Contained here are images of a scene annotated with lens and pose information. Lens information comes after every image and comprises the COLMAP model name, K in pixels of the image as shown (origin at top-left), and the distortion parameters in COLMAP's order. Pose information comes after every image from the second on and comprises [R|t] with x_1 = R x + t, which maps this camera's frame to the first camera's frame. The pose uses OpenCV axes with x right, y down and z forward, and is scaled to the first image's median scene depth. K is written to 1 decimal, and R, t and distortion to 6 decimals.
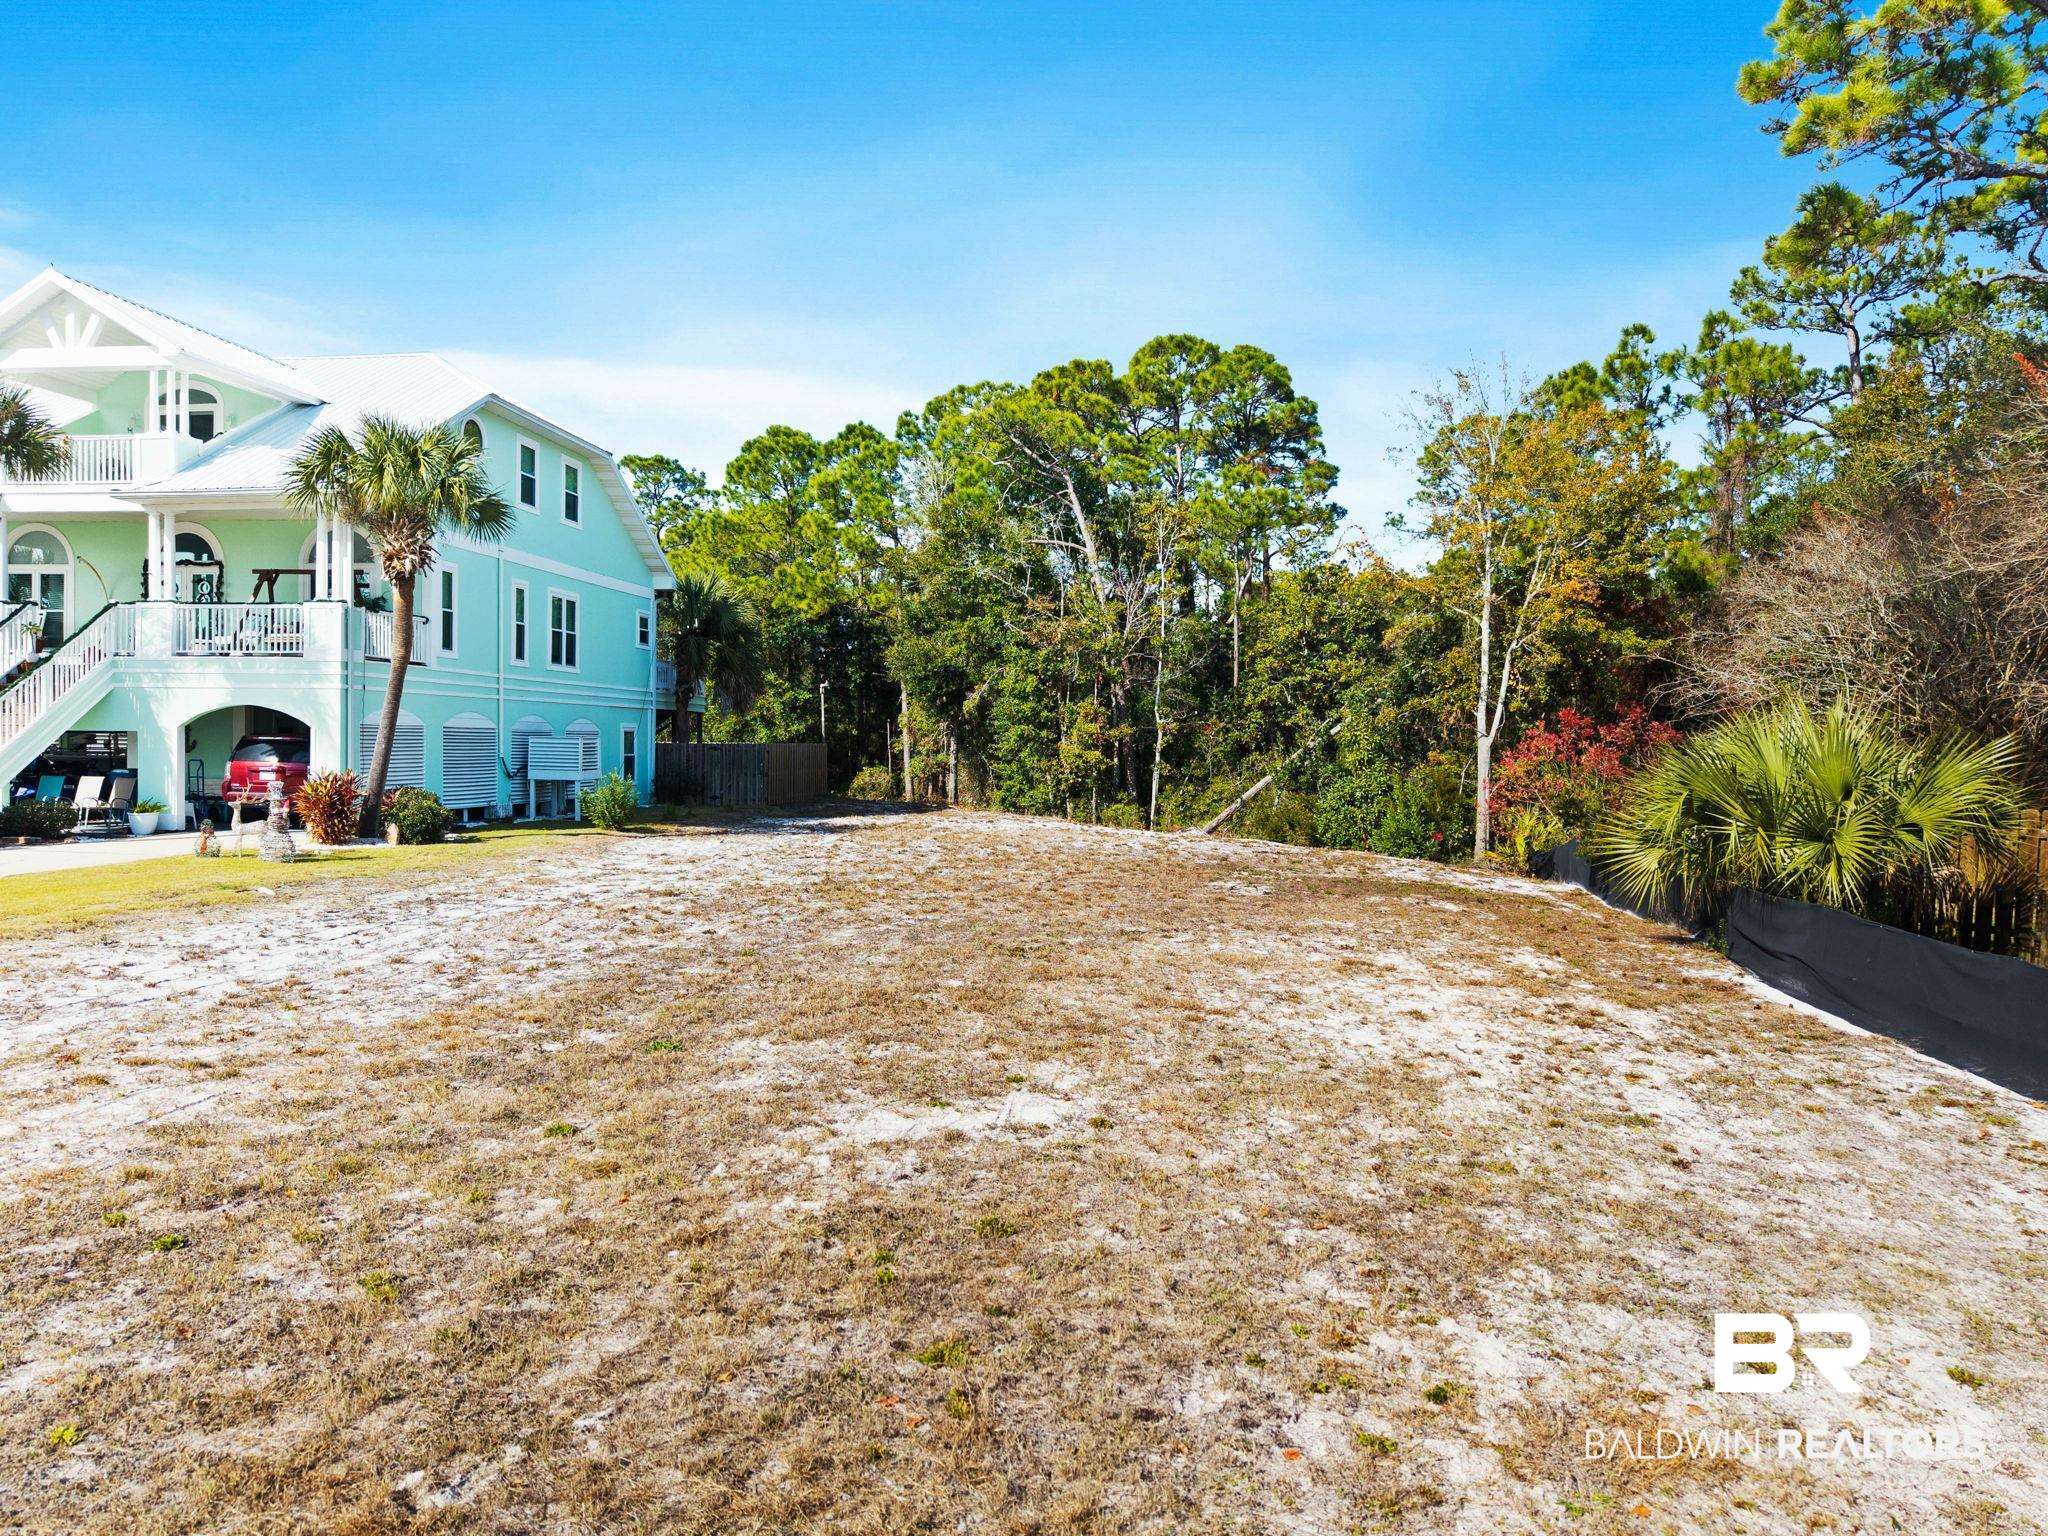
lens RADIAL K [[1409.6, 0, 1038.8], [0, 1409.6, 767.1], [0, 0, 1]] dist [0.052156, -0.069305]
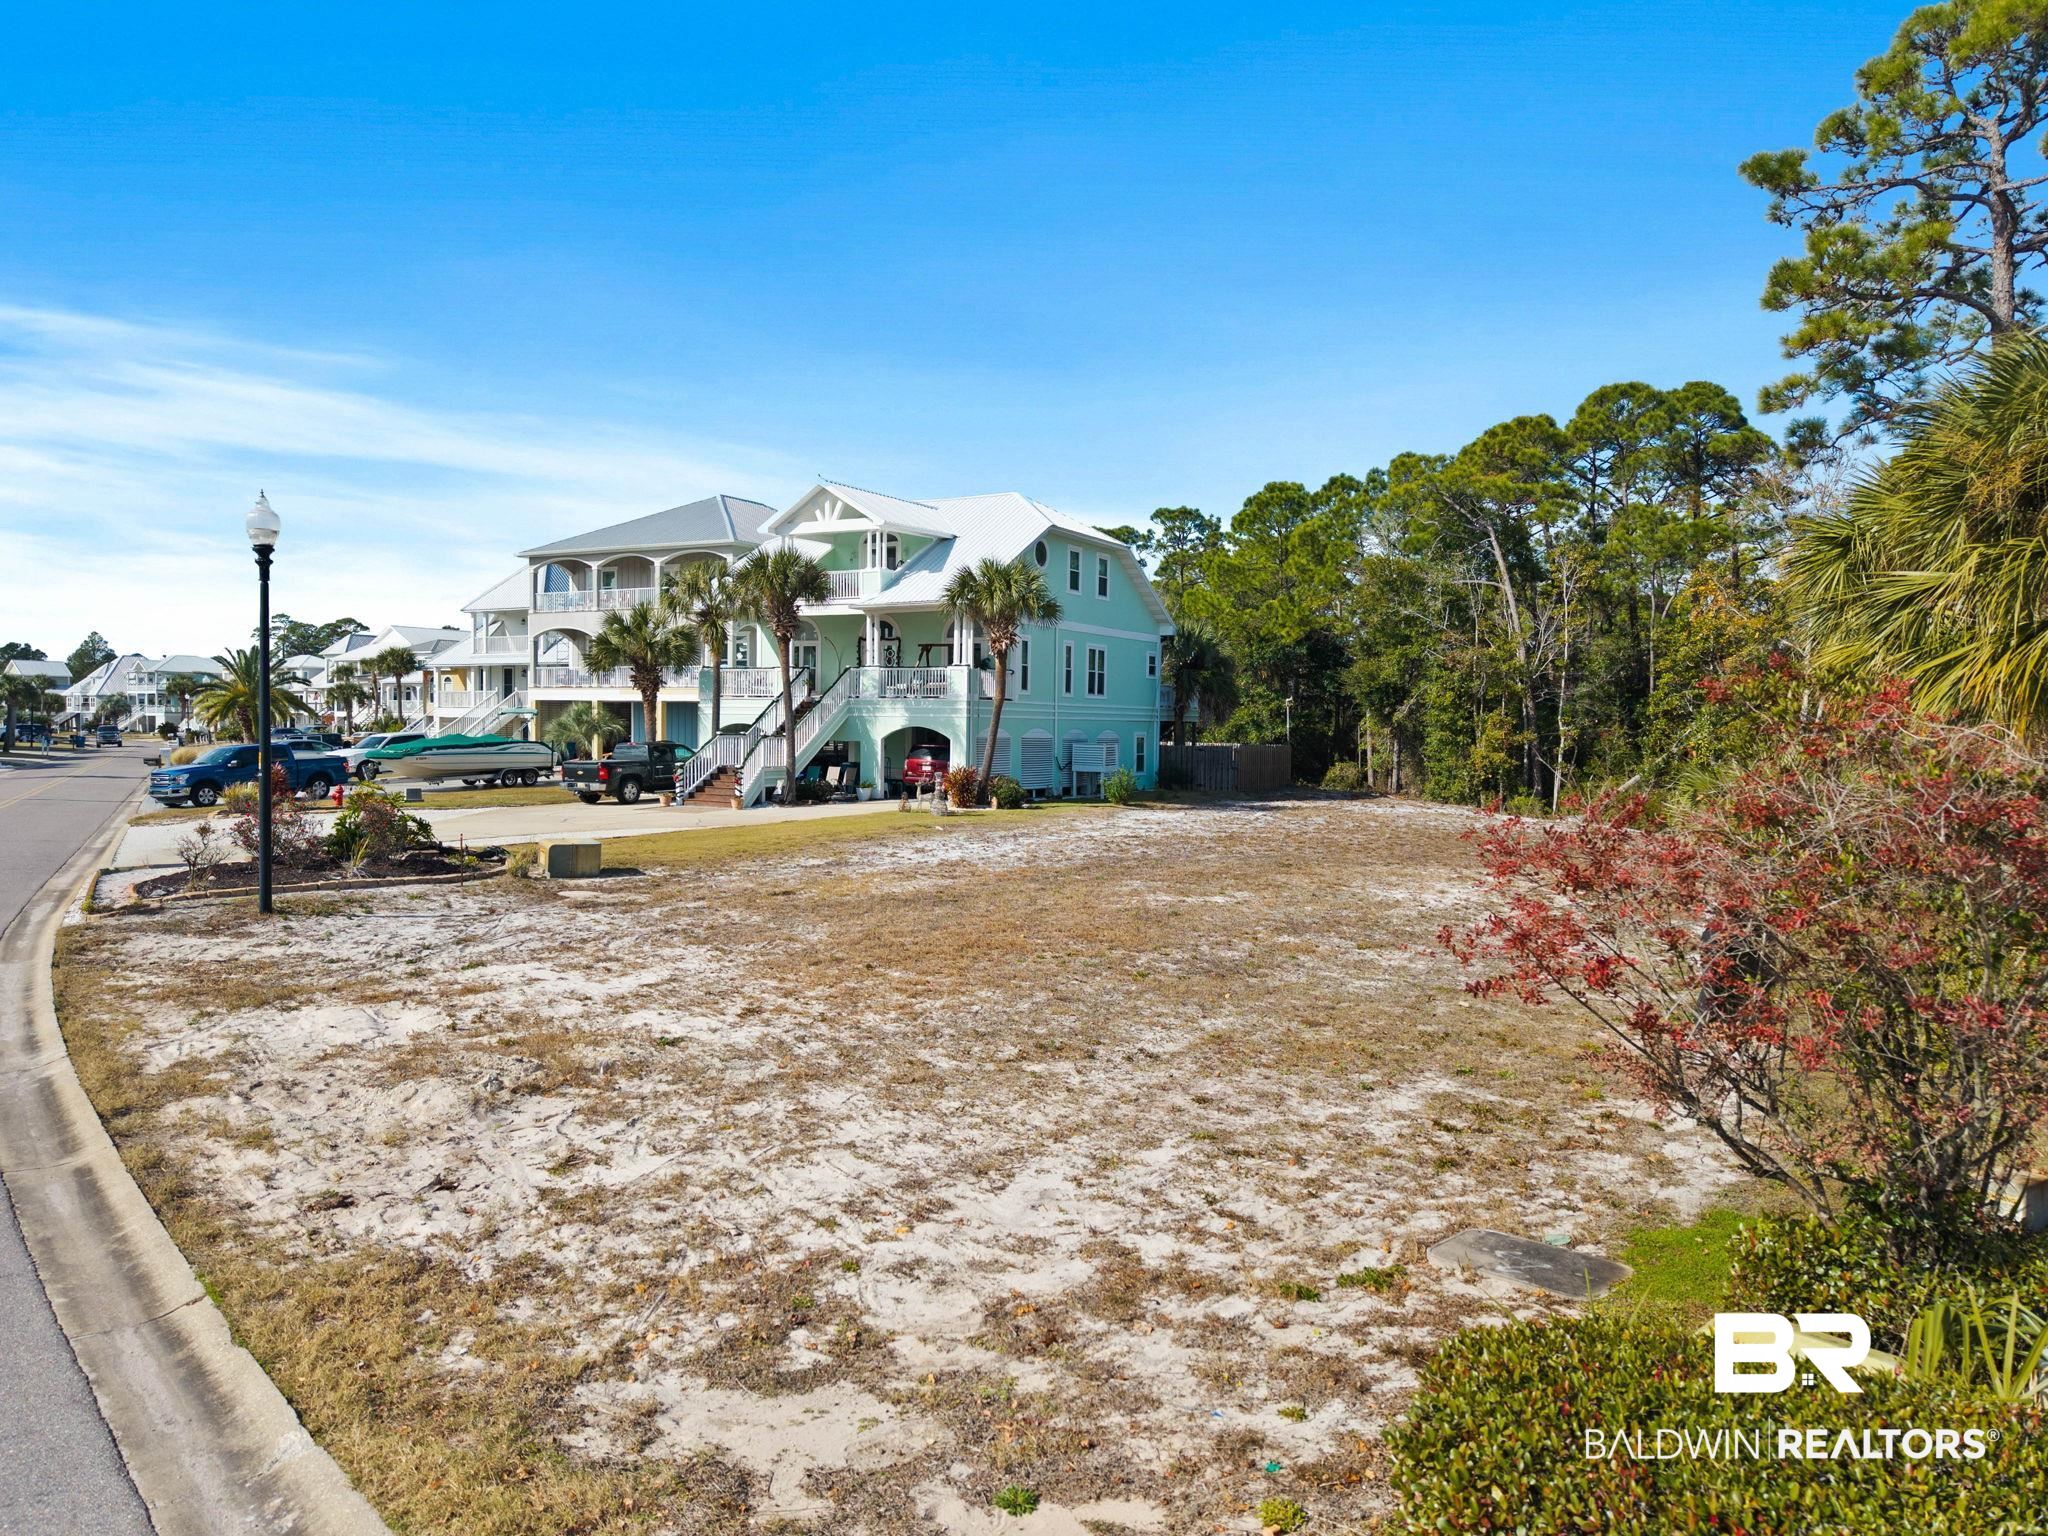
lens RADIAL K [[1421.1, 0, 1022.0], [0, 1421.1, 785.9], [0, 0, 1]] dist [0.179783, -0.389065]
pose [[0.922779, 0.017268, -0.384944, 0.153898], [-0.008968, 0.999687, 0.023346, -0.009055], [0.385226, -0.018091, 0.922645, -0.371476]]
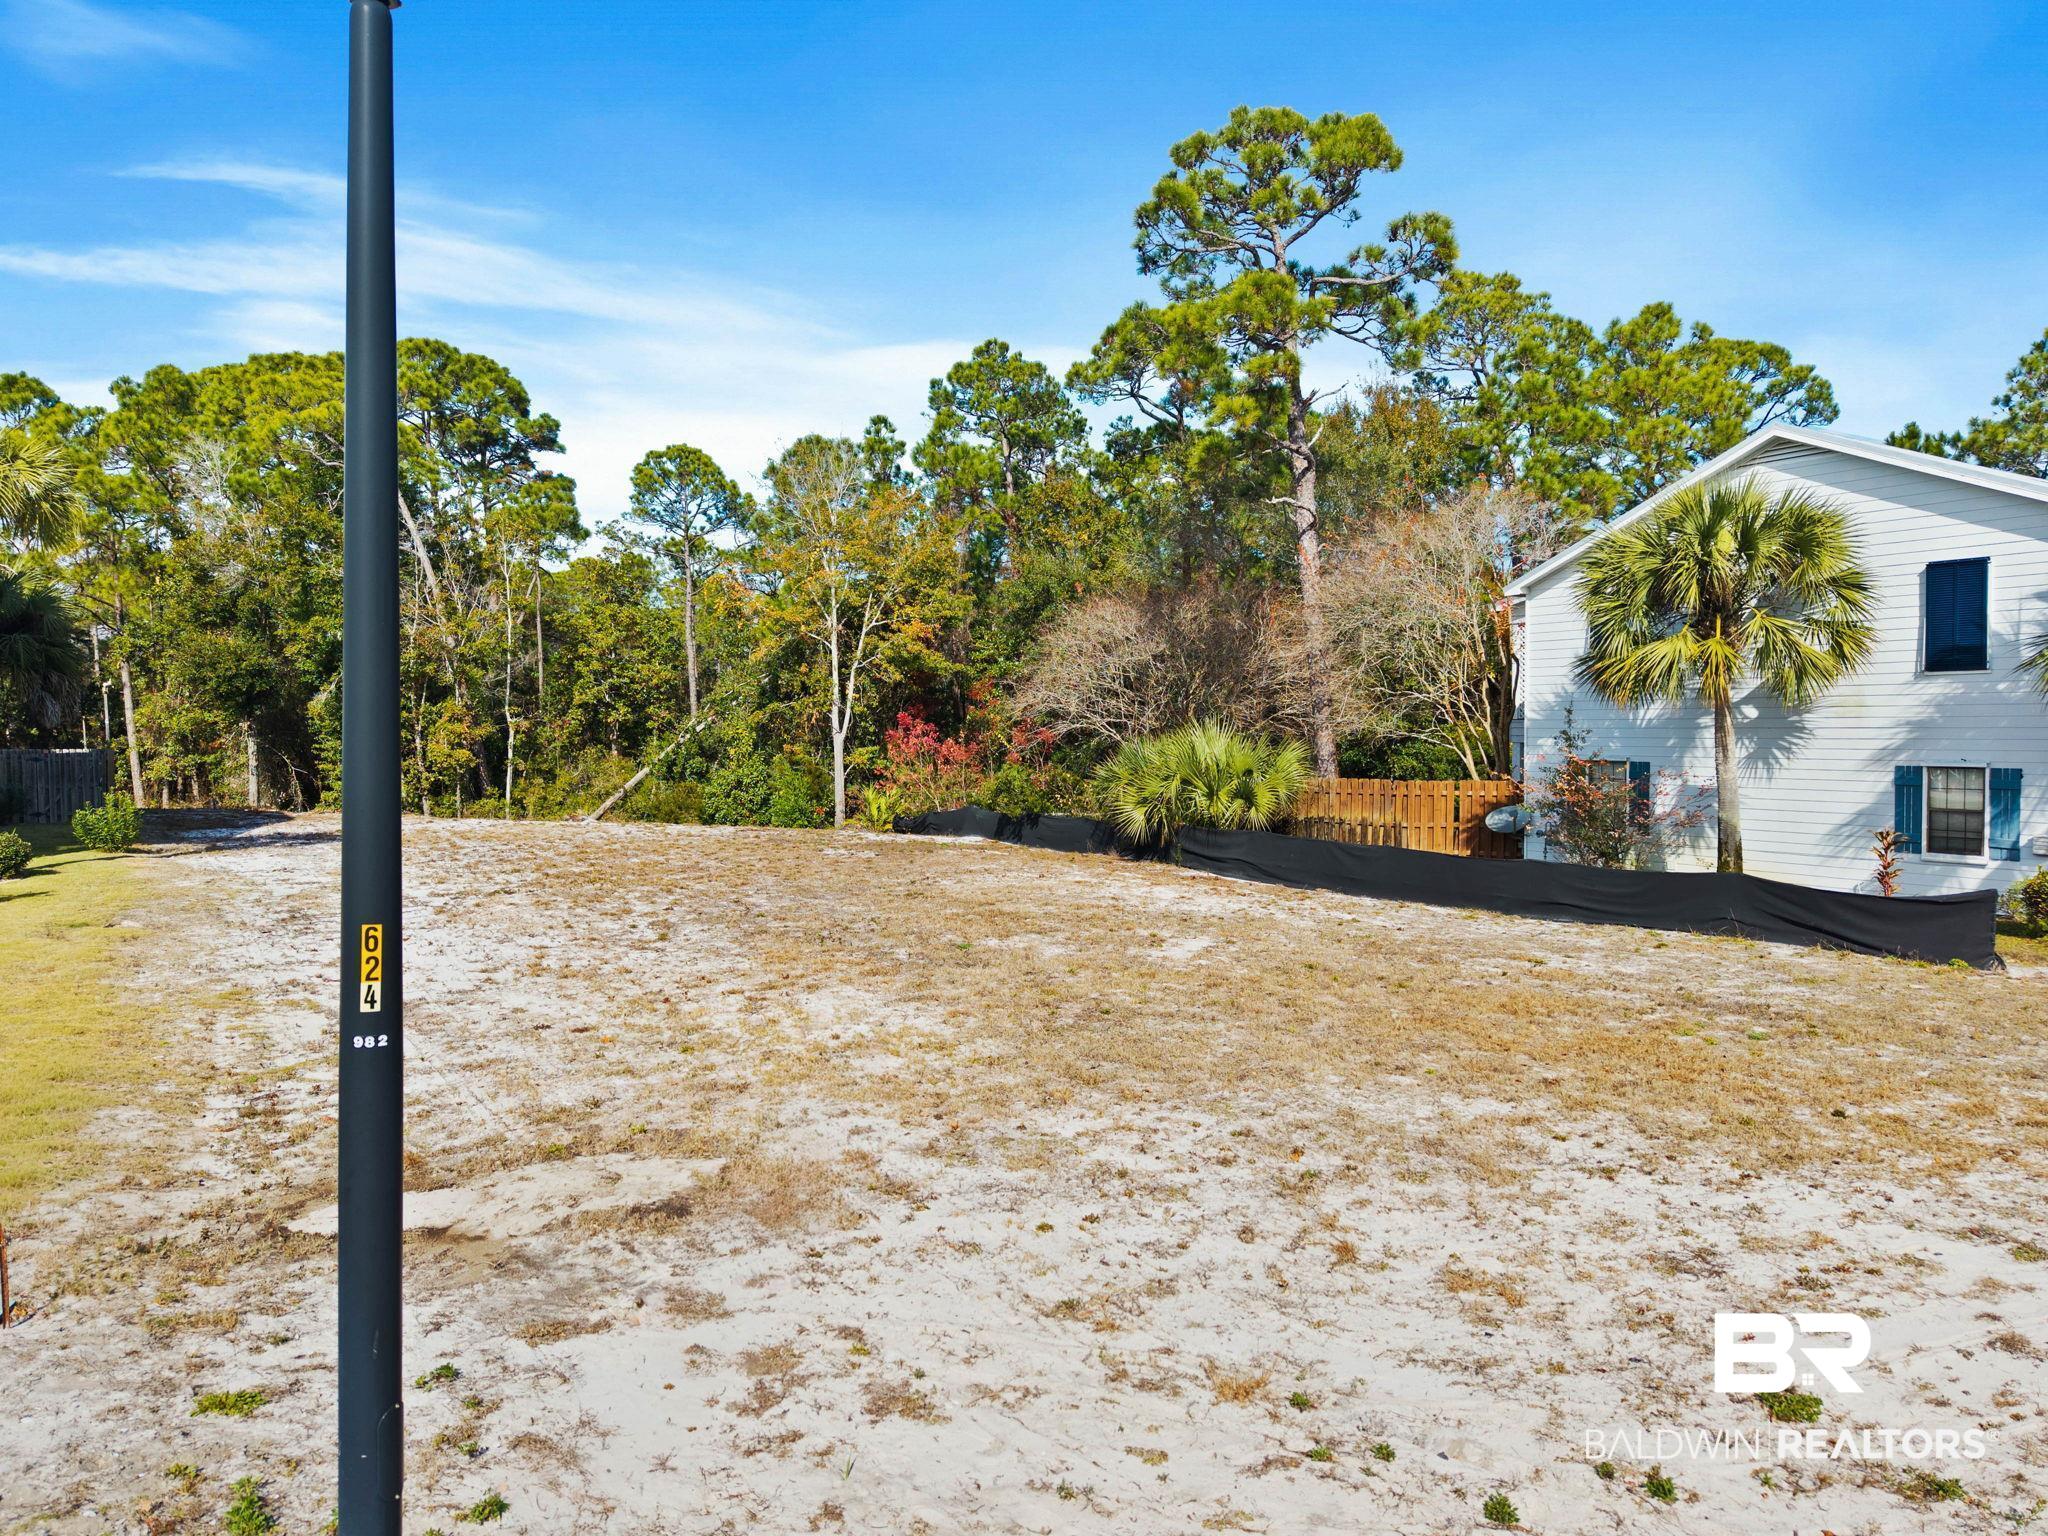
lens RADIAL K [[1387.4, 0, 1030.8], [0, 1387.4, 786.2], [0, 0, 1]] dist [0.149602, -0.213510]
pose [[0.772763, -0.046826, 0.632965, -0.331796], [0.025827, 0.998769, 0.042357, -0.019933], [-0.634169, -0.016385, 0.773021, -0.106687]]
